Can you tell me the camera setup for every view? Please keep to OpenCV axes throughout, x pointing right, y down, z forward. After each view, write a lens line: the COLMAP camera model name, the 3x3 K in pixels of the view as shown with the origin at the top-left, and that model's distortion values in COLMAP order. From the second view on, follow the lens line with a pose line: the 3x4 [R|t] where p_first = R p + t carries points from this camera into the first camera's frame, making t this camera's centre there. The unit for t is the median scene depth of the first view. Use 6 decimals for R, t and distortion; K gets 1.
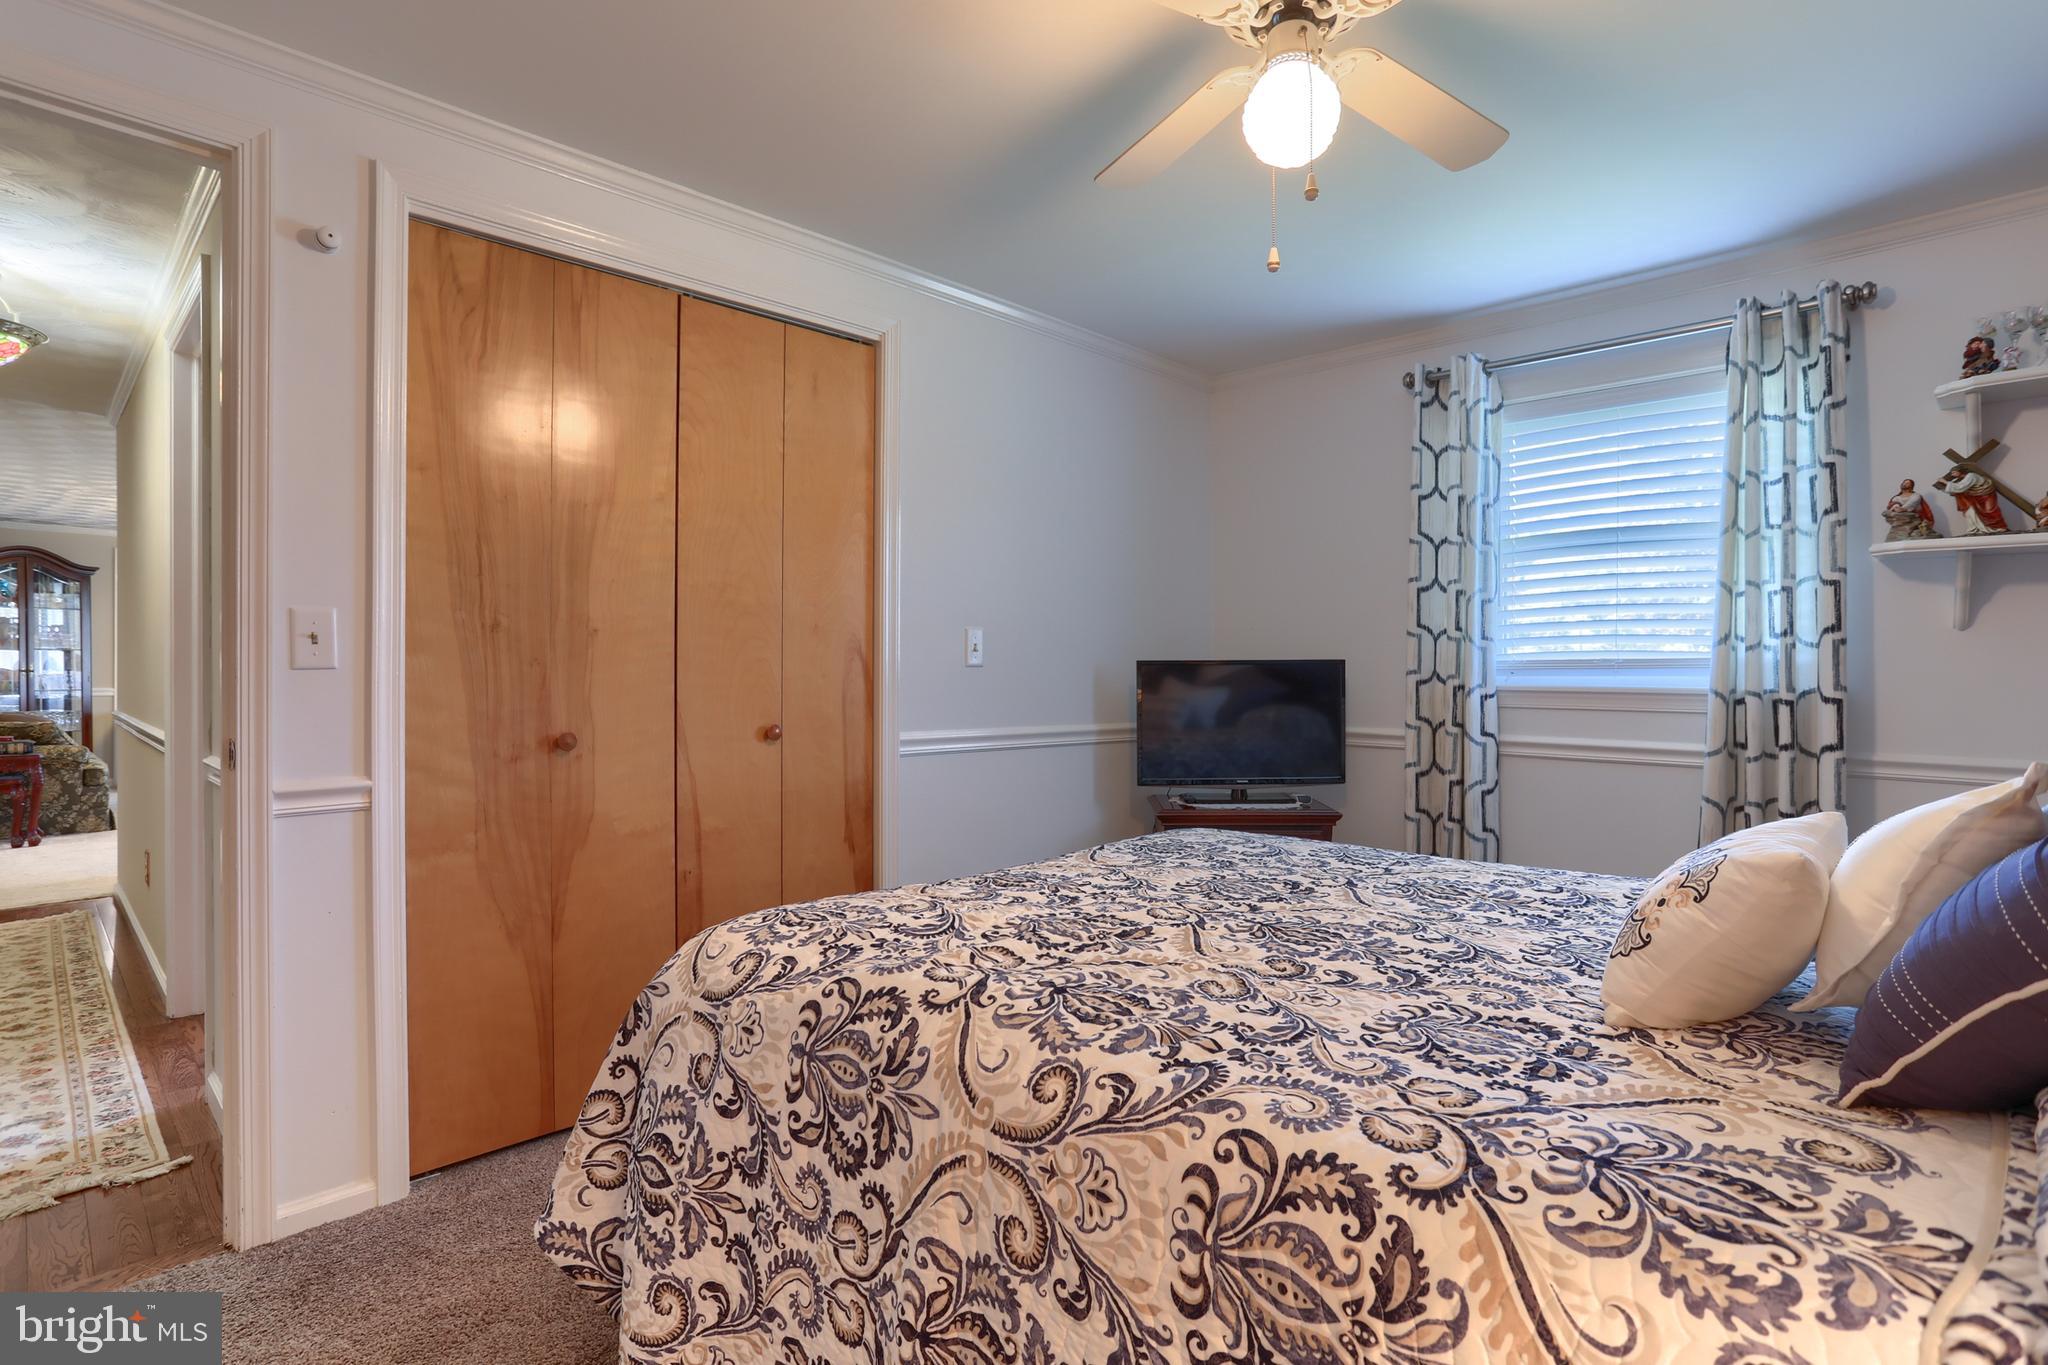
lens RADIAL K [[1046.3, 0, 1000.5], [0, 1046.3, 681.9], [0, 0, 1]] dist [-0.058690, 0.036663]
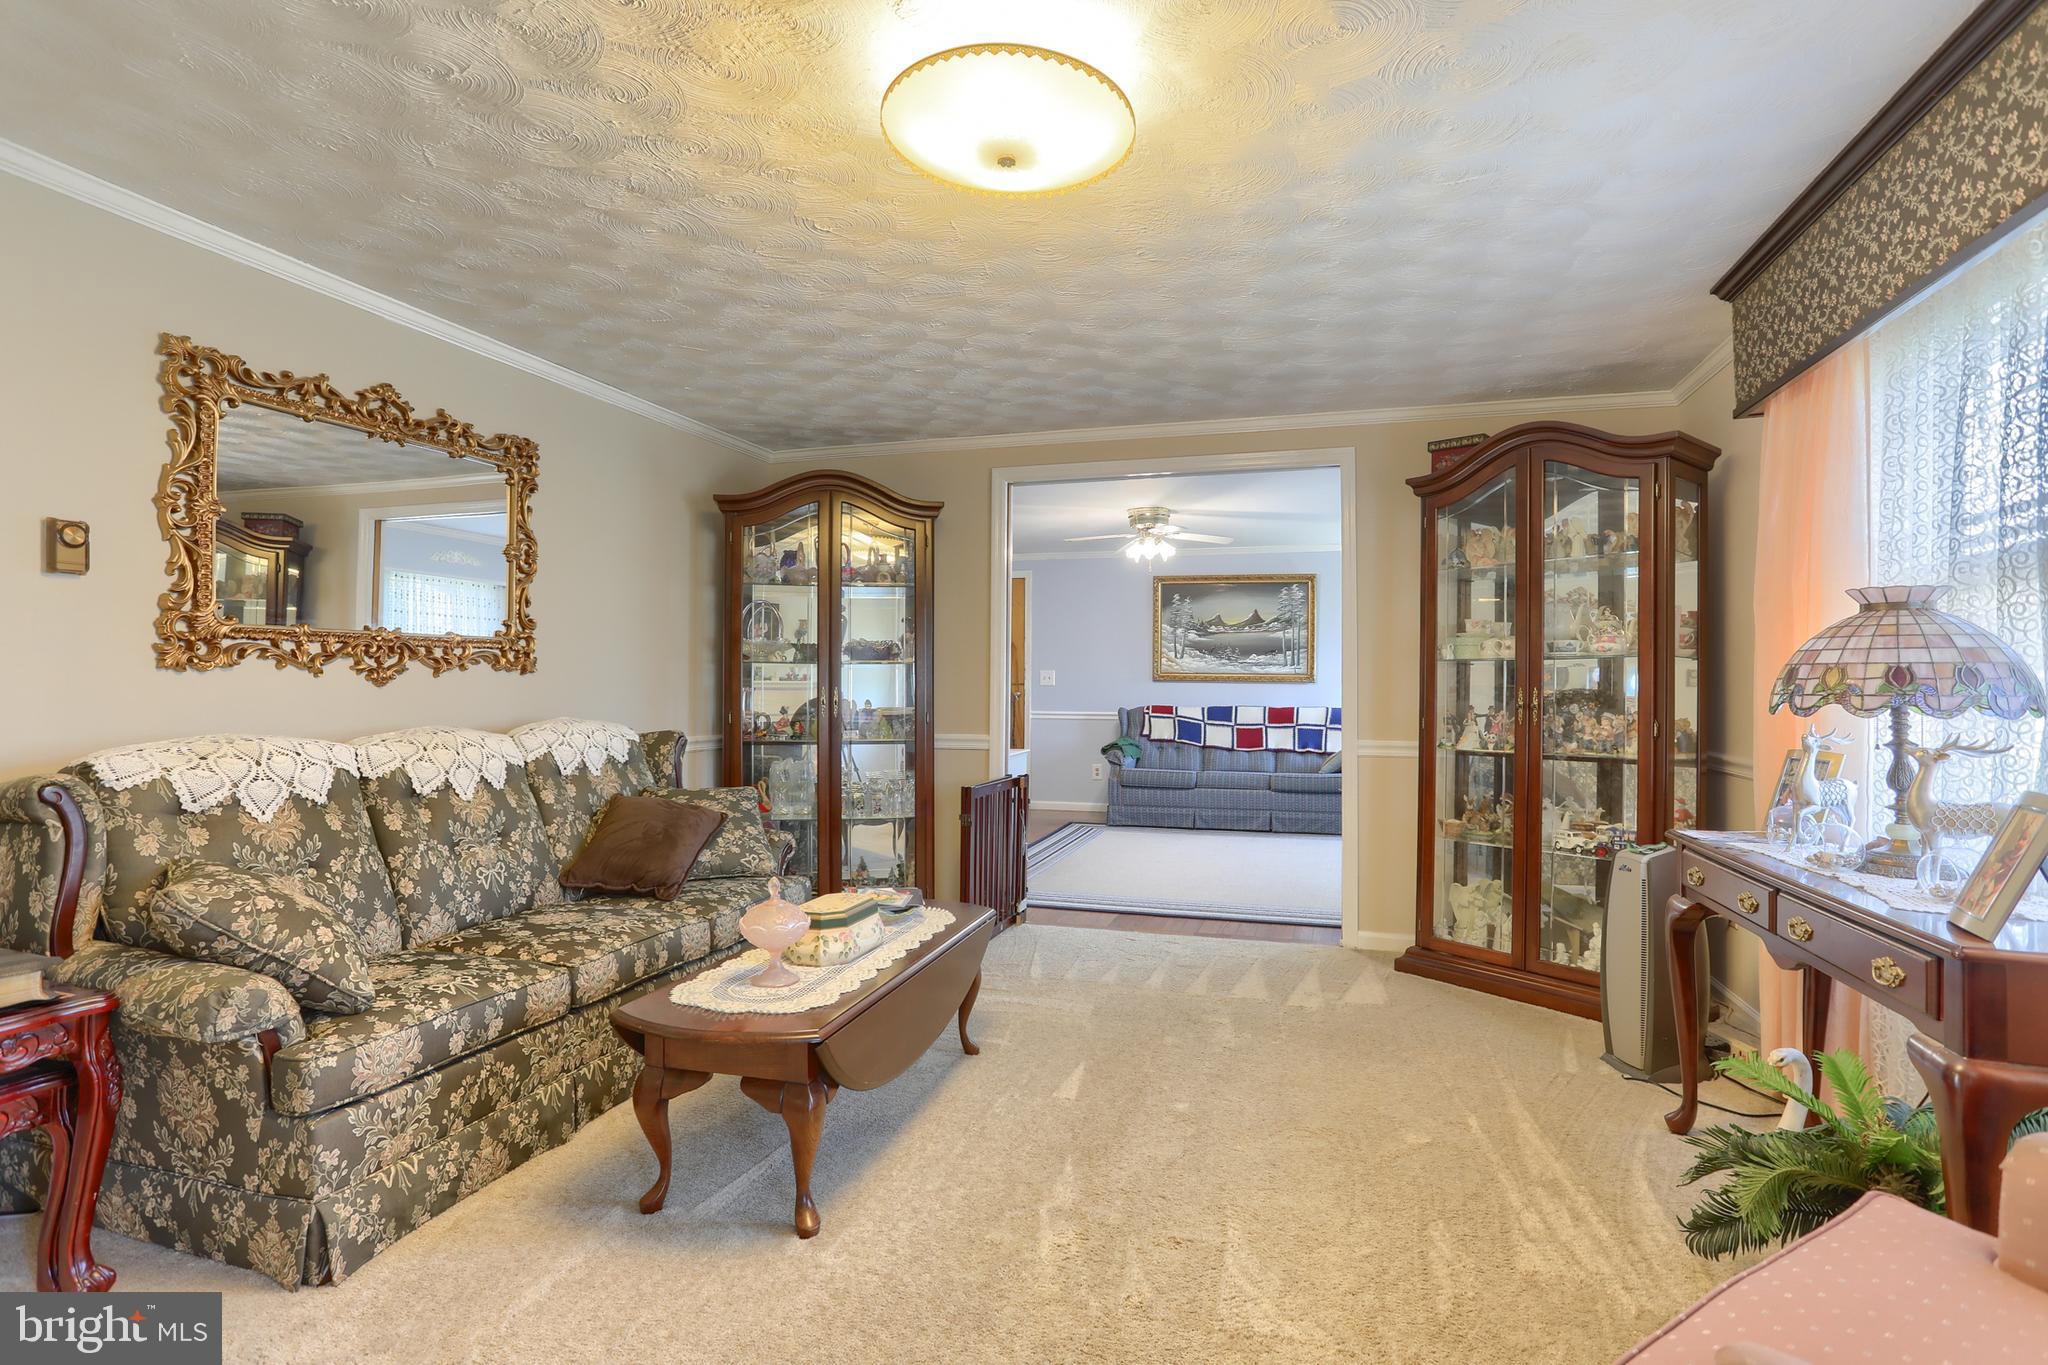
lens RADIAL K [[1046.3, 0, 1000.5], [0, 1046.3, 681.9], [0, 0, 1]] dist [-0.058690, 0.036663]
pose [[0.443460, -0.007731, -0.896261, -0.543215], [-0.010826, 0.999844, -0.013981, -0.018510], [0.896229, 0.015903, 0.443307, 1.055540]]
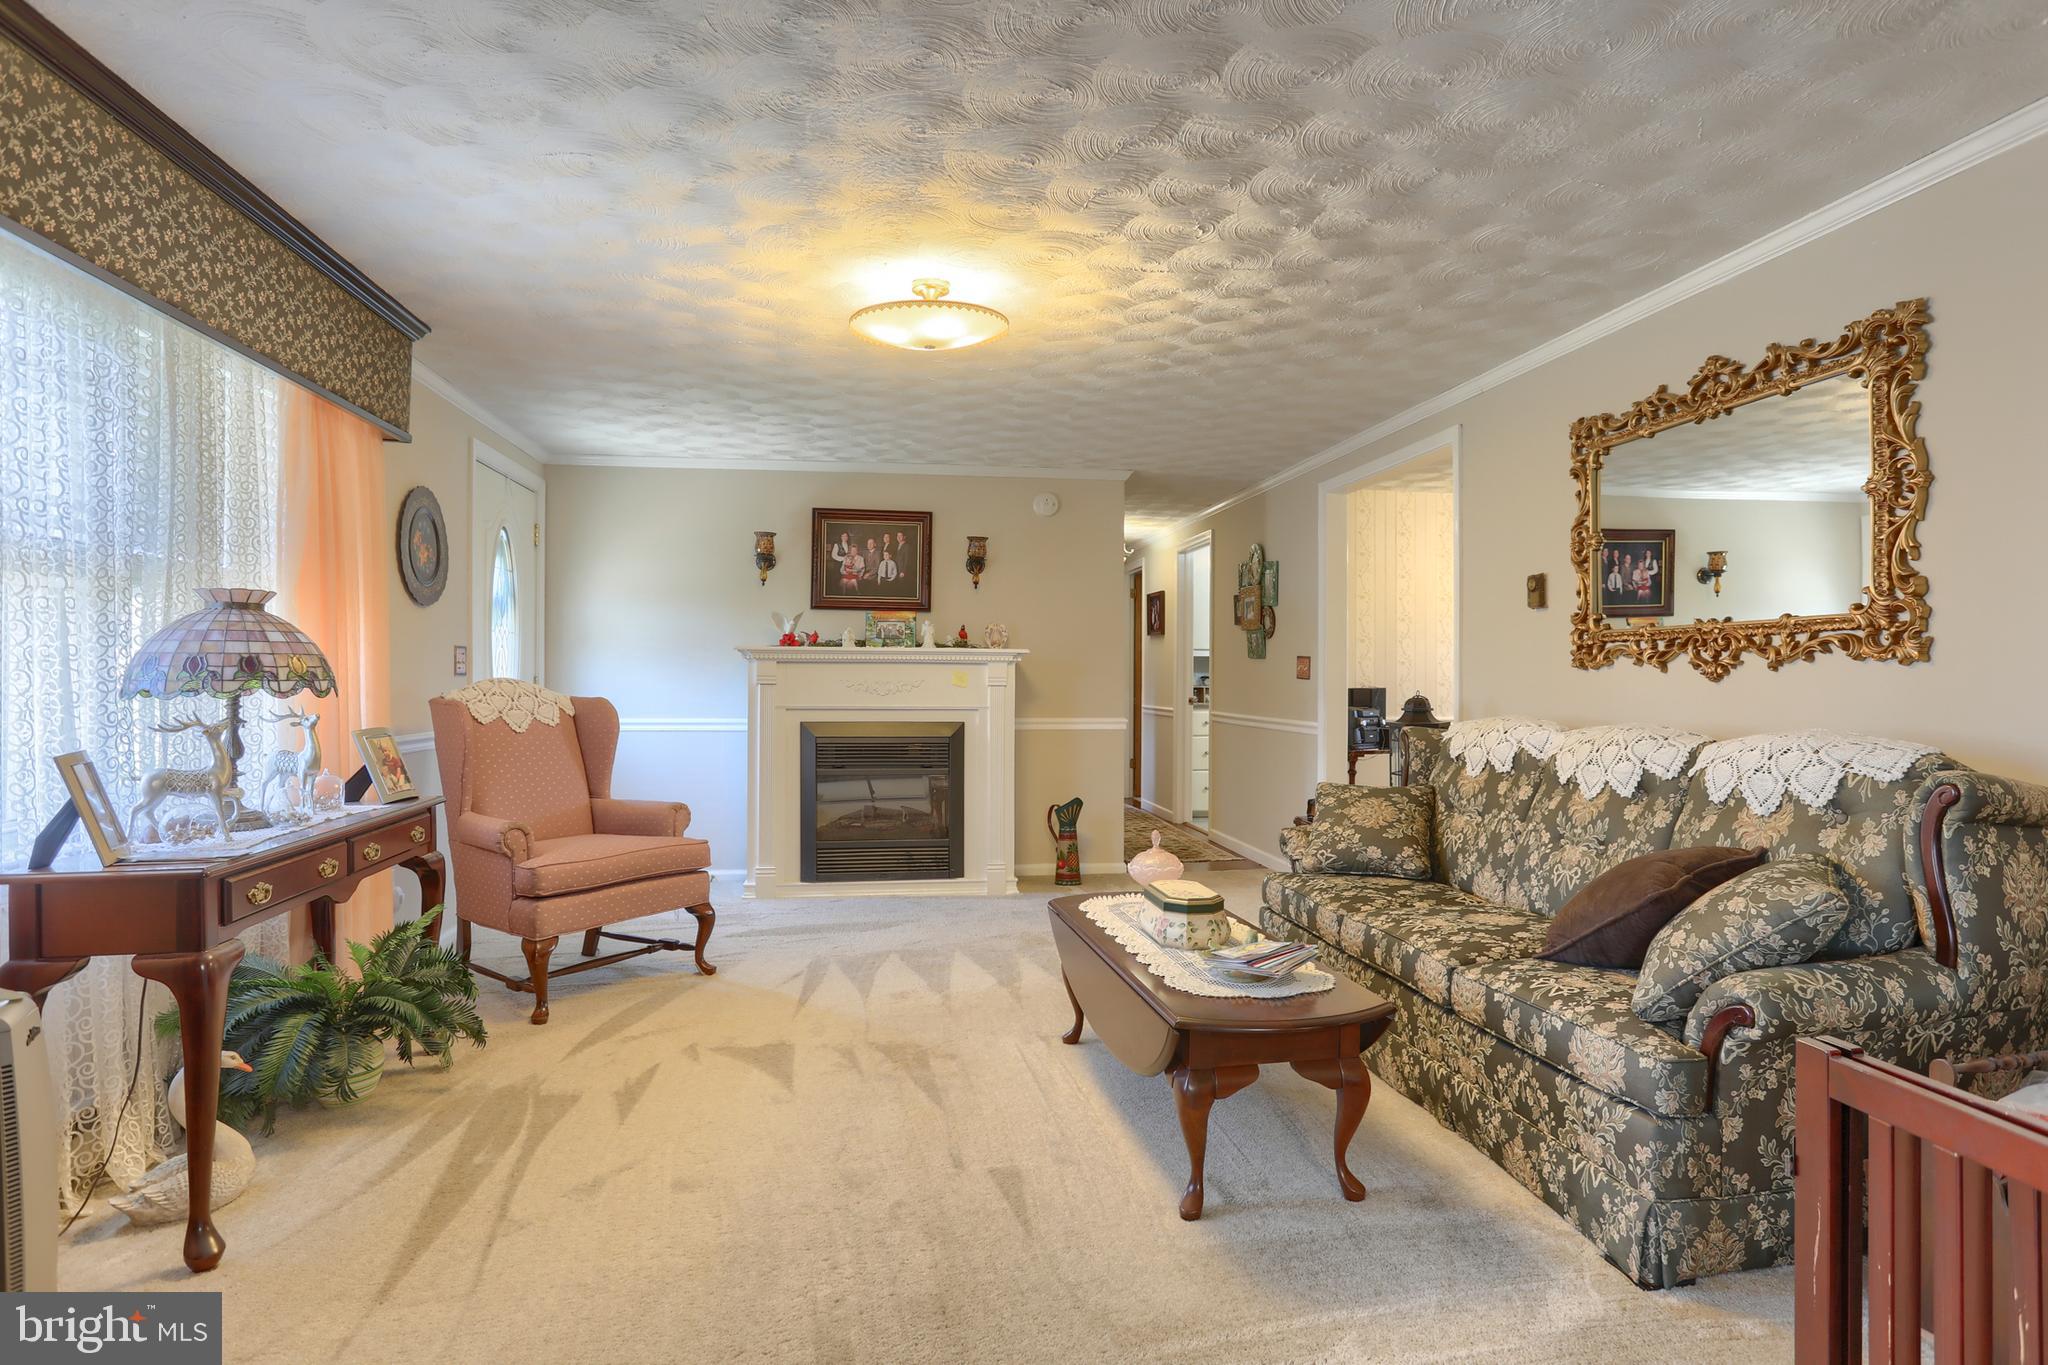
lens RADIAL K [[1104.8, 0, 1012.8], [0, 1104.8, 654.3], [0, 0, 1]] dist [-0.045042, 0.000885]
pose [[-0.808413, 0.005342, 0.588592, -1.107423], [0.000268, 0.999962, -0.008707, -0.027445], [-0.588616, -0.006881, -0.808384, 1.547188]]
